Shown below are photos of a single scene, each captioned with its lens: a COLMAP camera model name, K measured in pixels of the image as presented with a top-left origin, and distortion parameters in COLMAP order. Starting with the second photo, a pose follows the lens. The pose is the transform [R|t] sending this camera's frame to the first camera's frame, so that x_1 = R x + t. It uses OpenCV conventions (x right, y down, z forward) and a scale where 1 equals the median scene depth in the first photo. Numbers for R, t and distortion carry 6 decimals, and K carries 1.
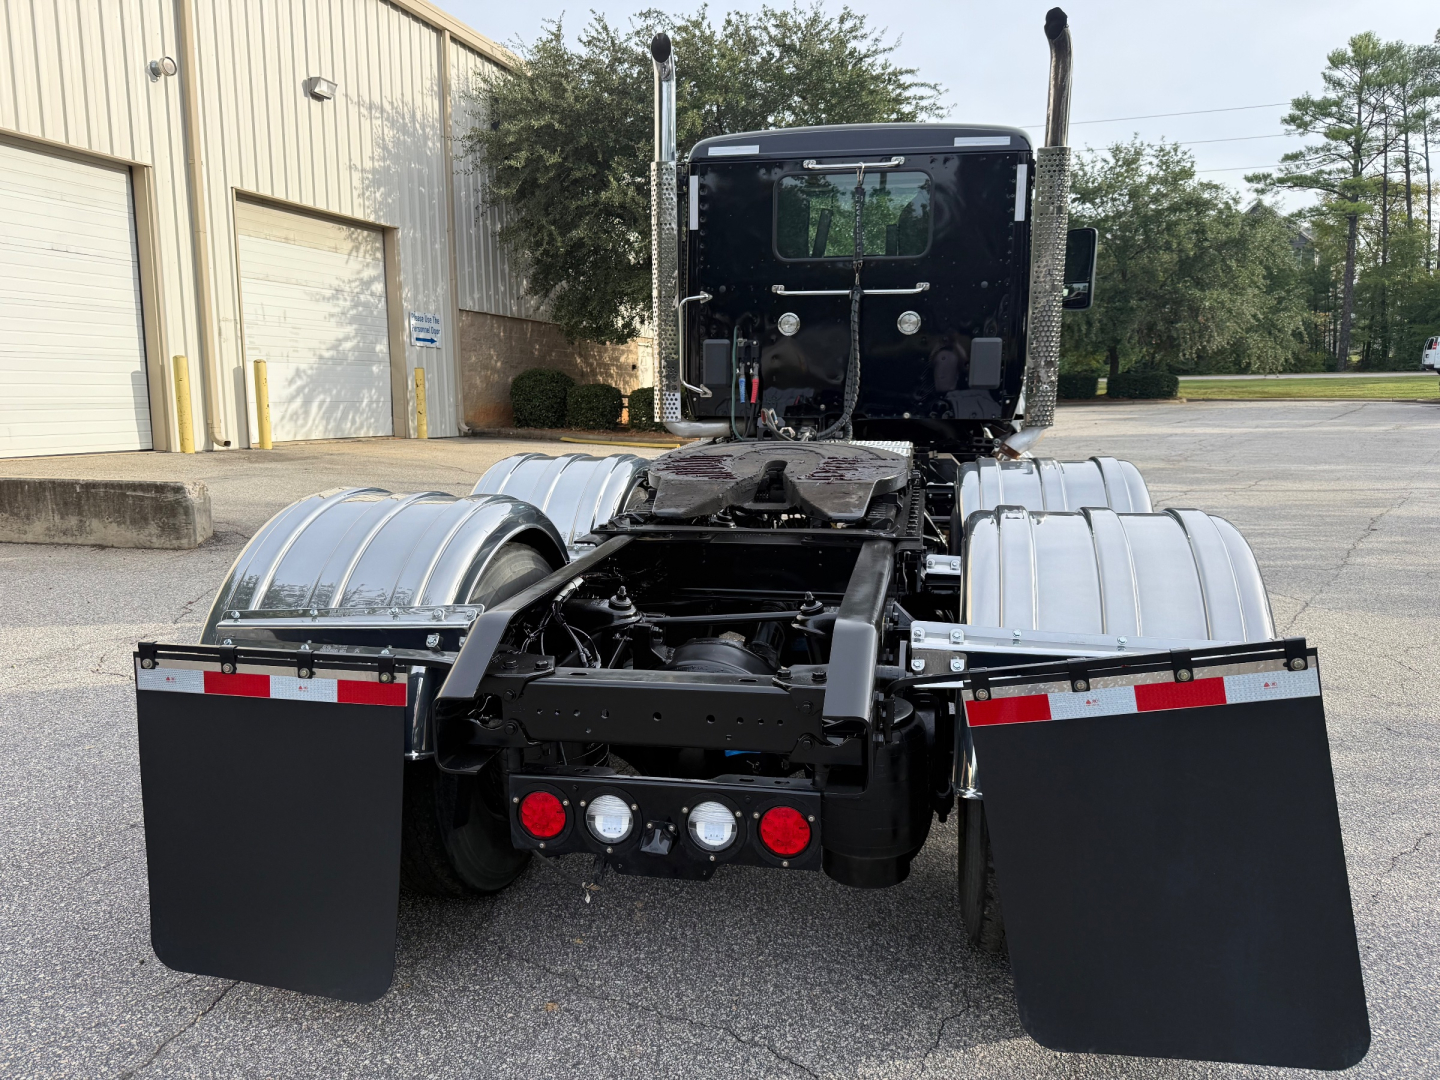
lens RADIAL K [[1104.4, 0, 714.9], [0, 1104.4, 486.2], [0, 0, 1]] dist [-0.012885, -0.006146]
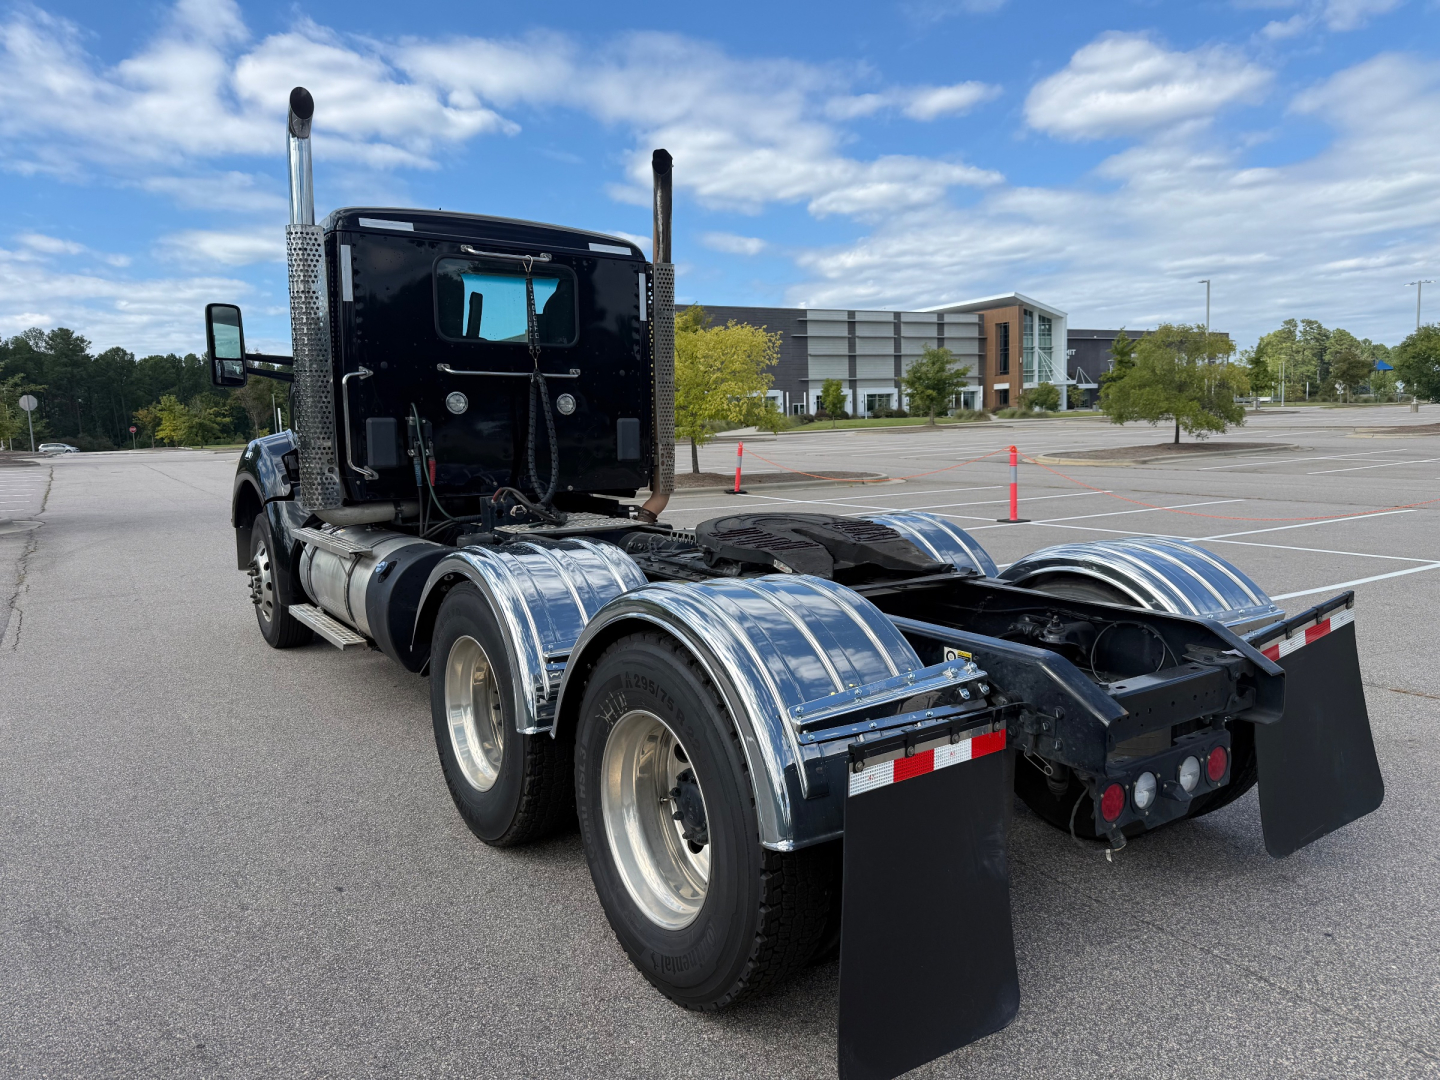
lens RADIAL K [[1086.1, 0, 718.6], [0, 1086.1, 483.7], [0, 0, 1]] dist [-0.018642, -0.001205]
pose [[0.681786, -0.035925, 0.730669, -0.225584], [0.082731, 0.996172, -0.028217, -0.012047], [-0.726859, 0.079687, 0.682148, 0.073857]]
